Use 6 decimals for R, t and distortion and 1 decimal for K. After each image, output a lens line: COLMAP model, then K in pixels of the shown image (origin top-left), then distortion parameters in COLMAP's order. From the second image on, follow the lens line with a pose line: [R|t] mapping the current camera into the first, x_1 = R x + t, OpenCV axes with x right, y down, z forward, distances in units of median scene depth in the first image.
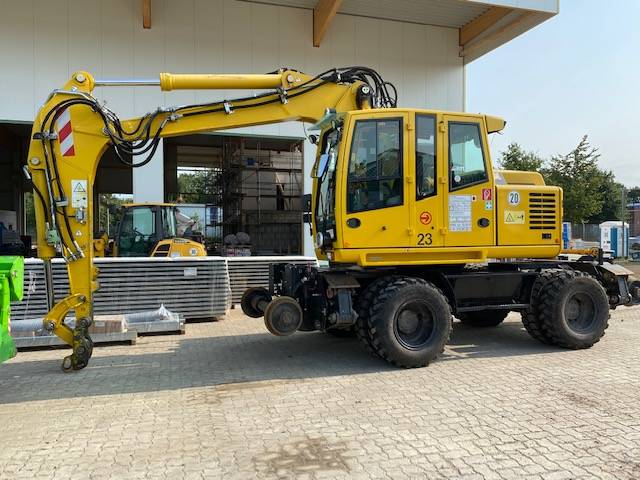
lens RADIAL K [[487.0, 0, 316.8], [0, 487.0, 238.8], [0, 0, 1]] dist [0.022157, -0.016543]
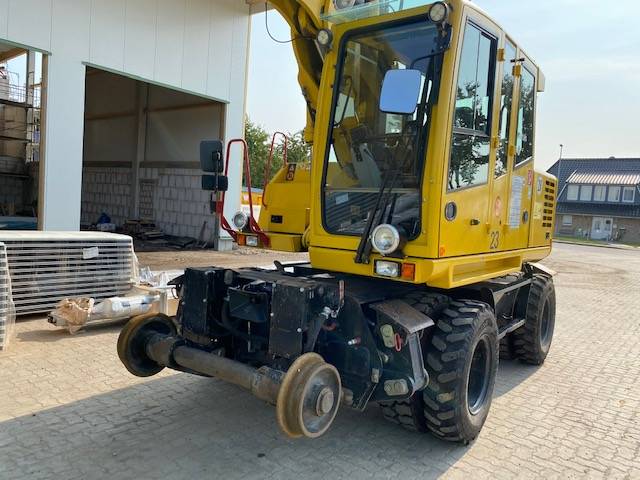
lens RADIAL K [[487.0, 0, 326.2], [0, 487.0, 242.1], [0, 0, 1]] dist [0.022157, -0.016543]
pose [[0.816557, 0.019992, 0.576918, -0.313881], [-0.065720, 0.996122, 0.058500, -0.018592], [-0.573511, -0.085684, 0.814704, 0.576815]]
